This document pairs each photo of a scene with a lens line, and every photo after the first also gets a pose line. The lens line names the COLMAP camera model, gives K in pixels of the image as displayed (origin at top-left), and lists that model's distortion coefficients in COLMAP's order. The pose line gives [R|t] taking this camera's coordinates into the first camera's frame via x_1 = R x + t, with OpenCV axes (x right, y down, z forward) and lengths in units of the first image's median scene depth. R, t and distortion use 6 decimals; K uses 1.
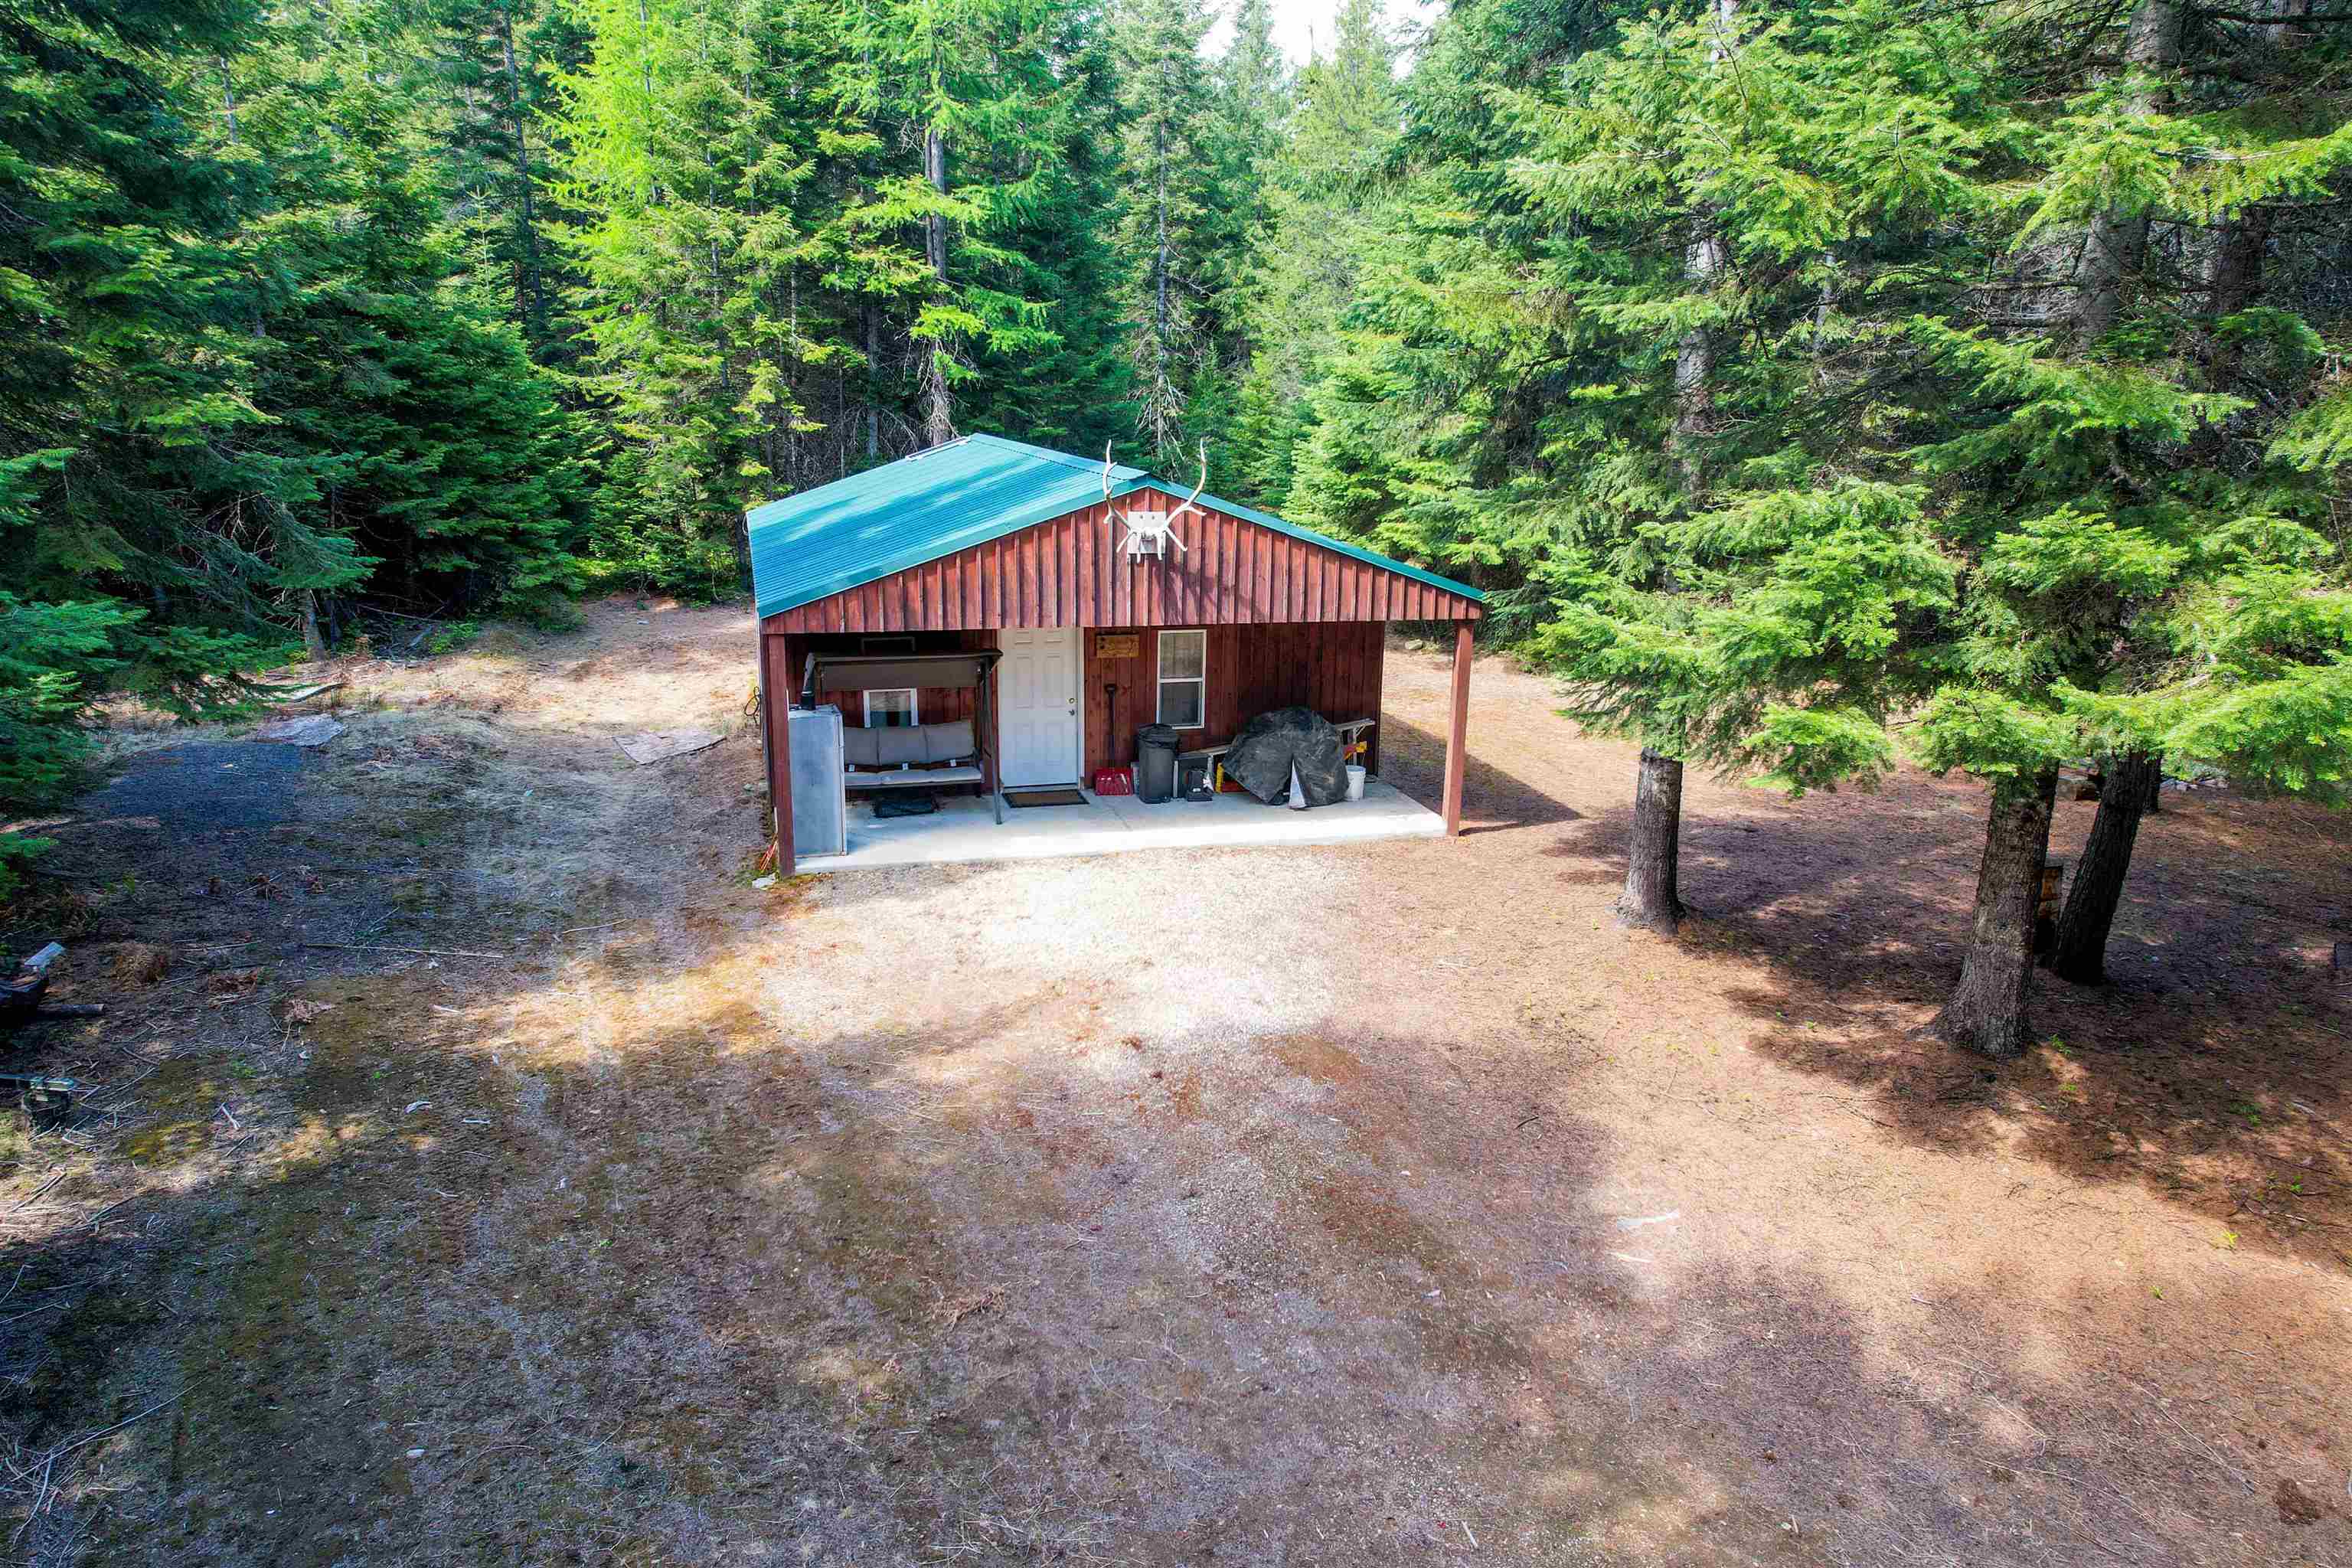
lens RADIAL K [[1522.3, 0, 1176.0], [0, 1522.3, 784.0], [0, 0, 1]] dist [-0.027676, 0.001975]
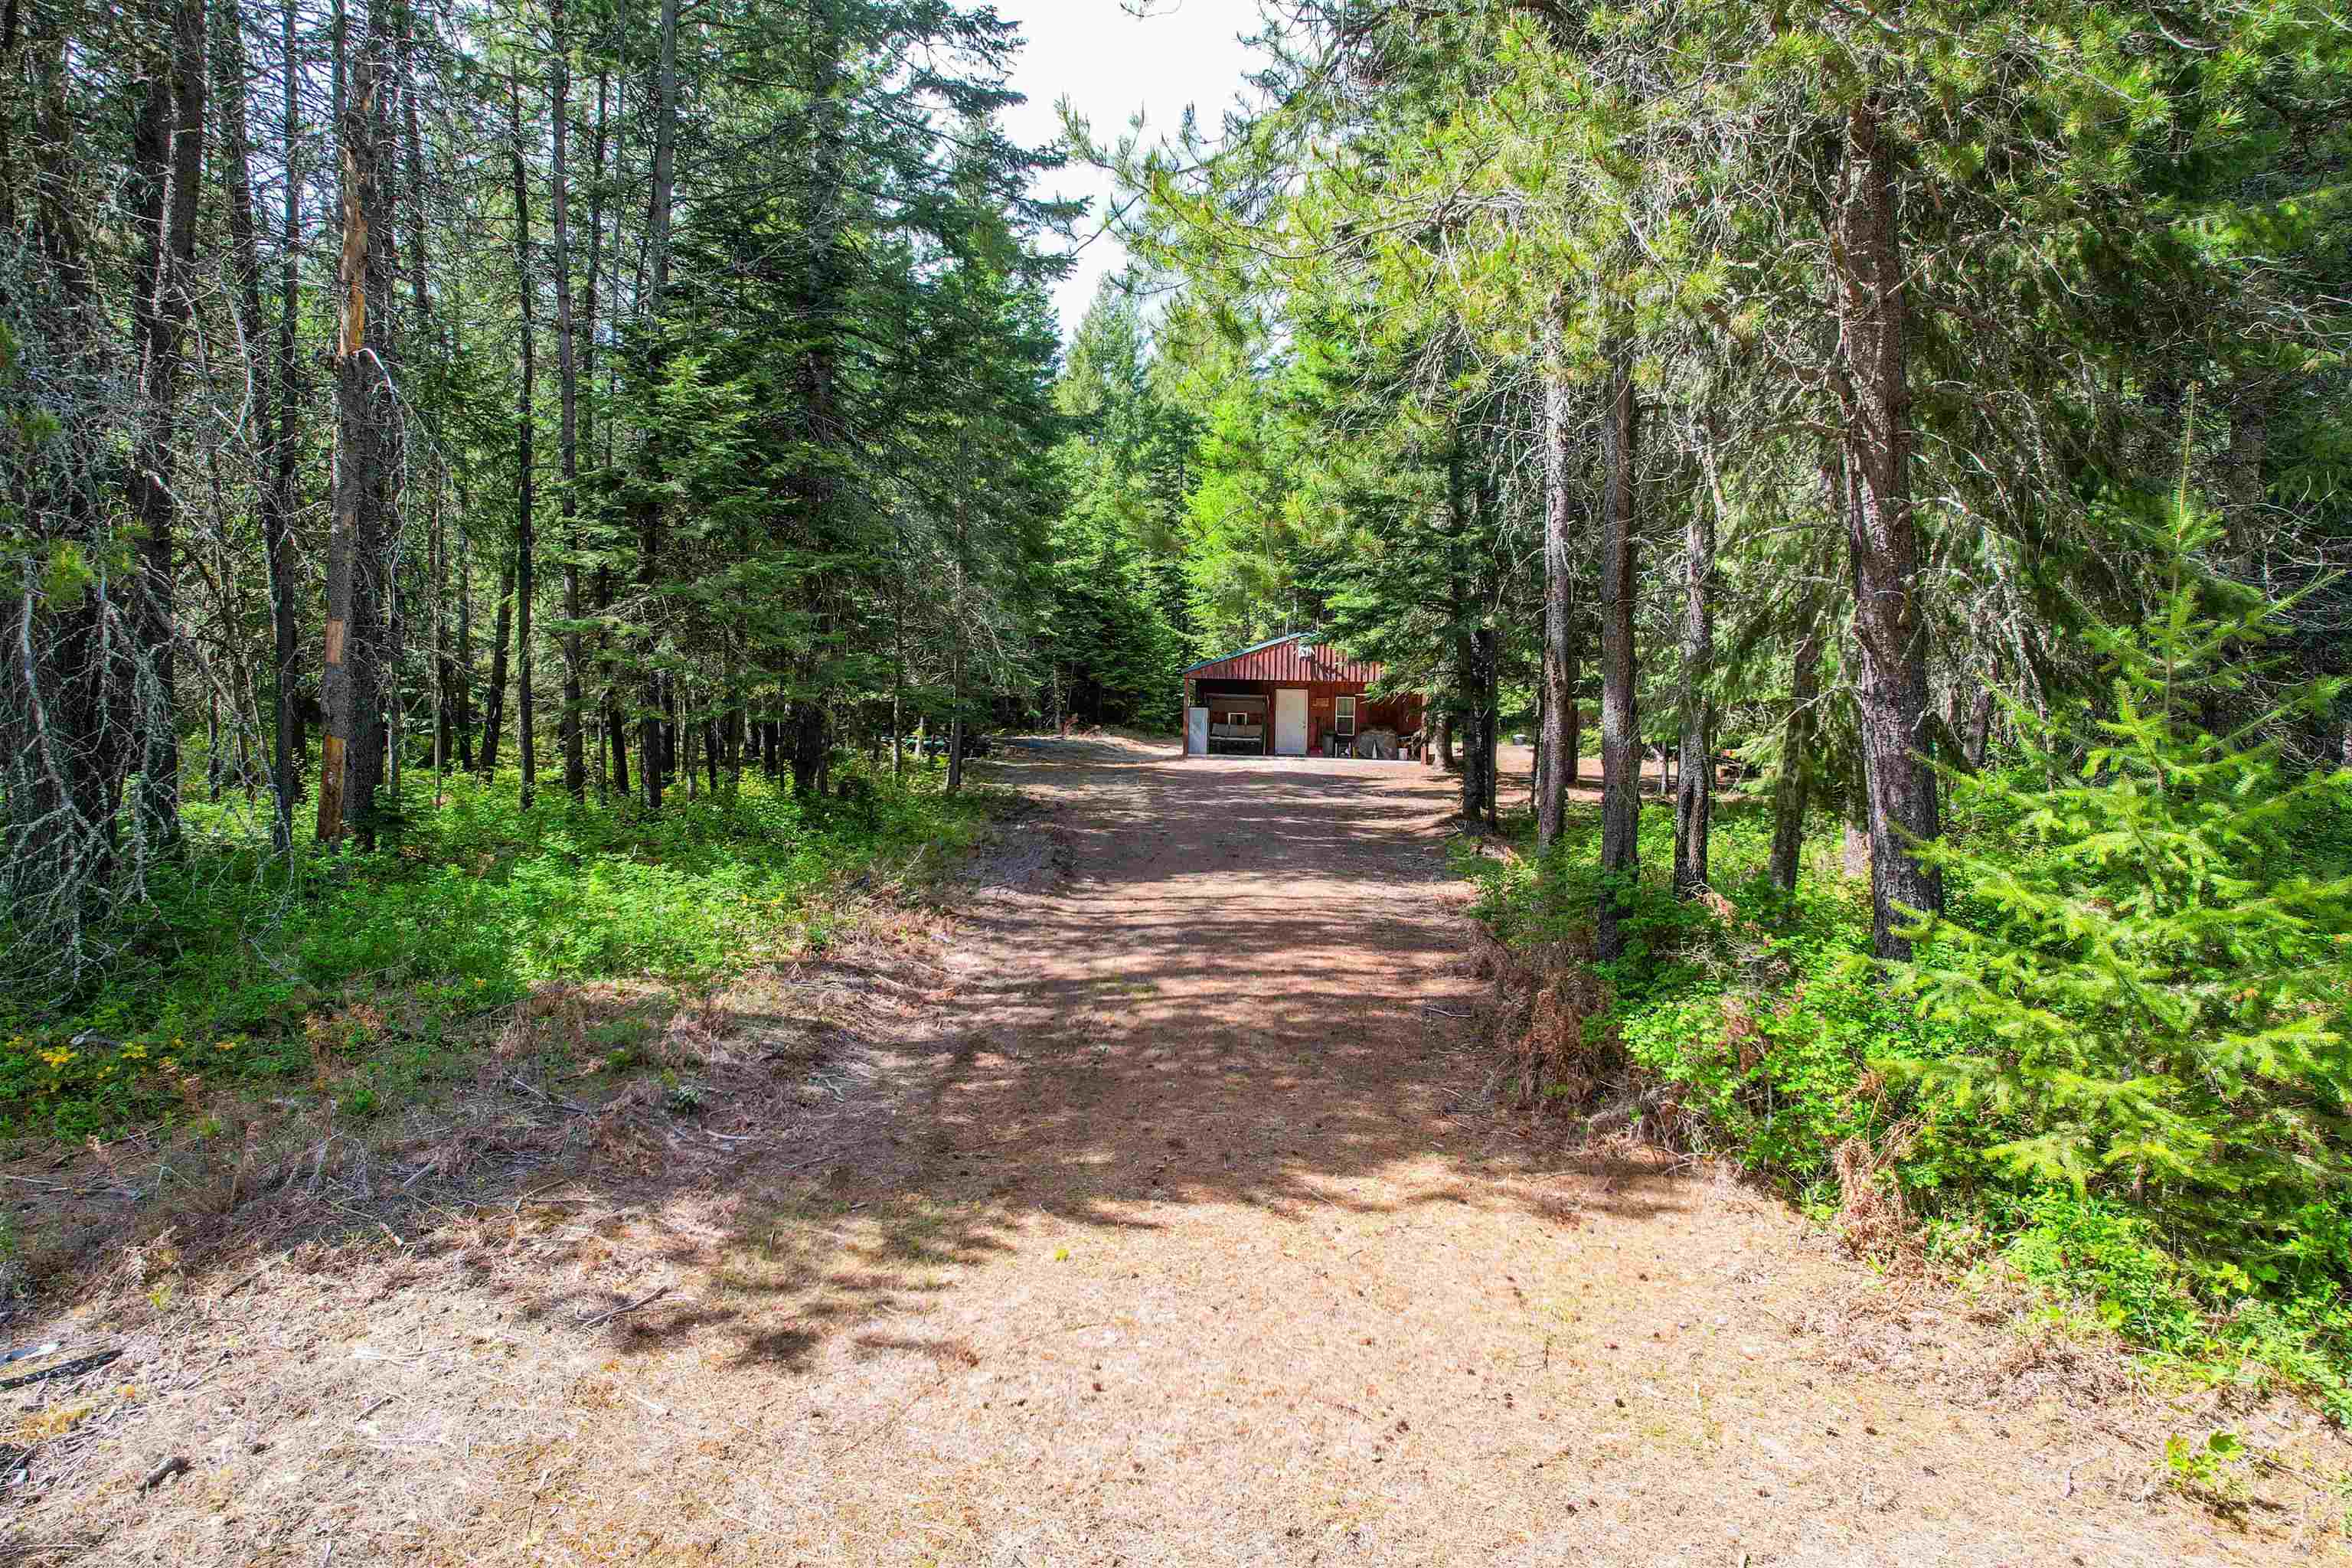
lens RADIAL K [[1522.3, 0, 1176.0], [0, 1522.3, 784.0], [0, 0, 1]] dist [-0.027676, 0.001975]
pose [[0.903733, 0.025421, -0.427341, 0.889507], [-0.113521, 0.976729, -0.181969, 0.573015], [0.412771, 0.212963, 0.885588, -1.473671]]
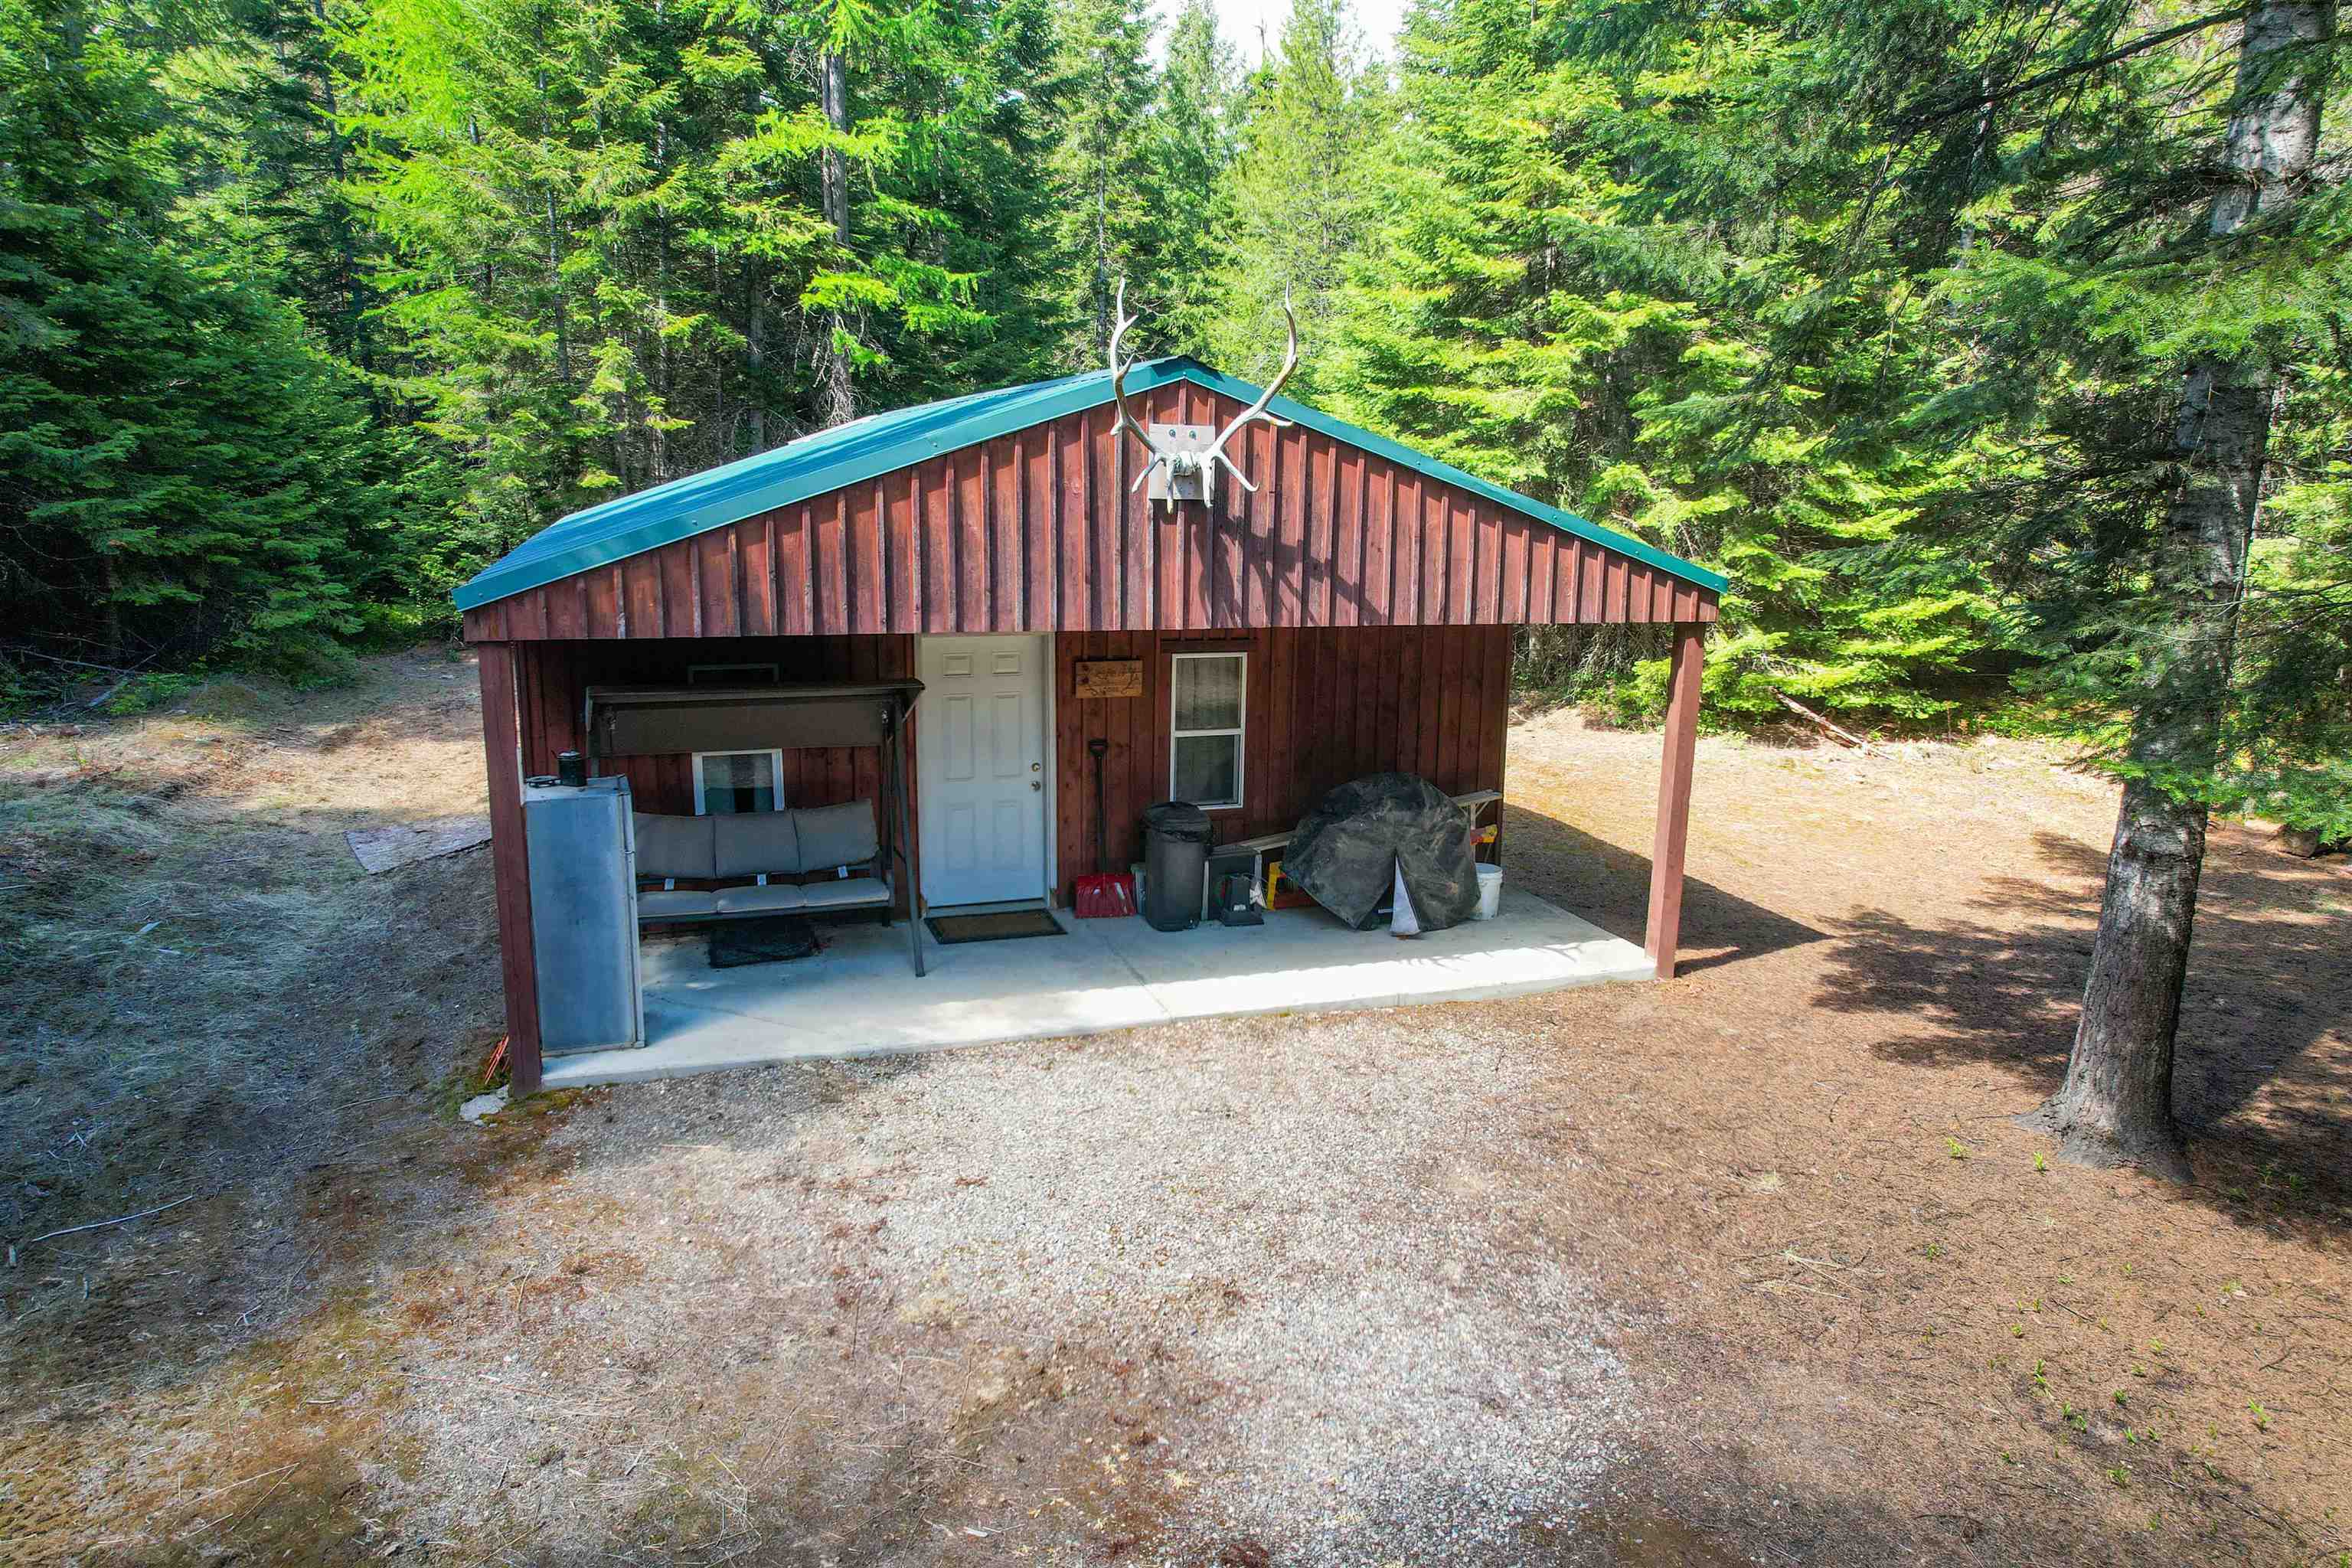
lens RADIAL K [[1522.3, 0, 1176.0], [0, 1522.3, 784.0], [0, 0, 1]] dist [-0.027676, 0.001975]
pose [[0.998608, -0.012948, 0.051125, -0.043544], [0.015489, 0.998648, -0.049616, -0.015974], [-0.050413, 0.050338, 0.997459, 0.376603]]
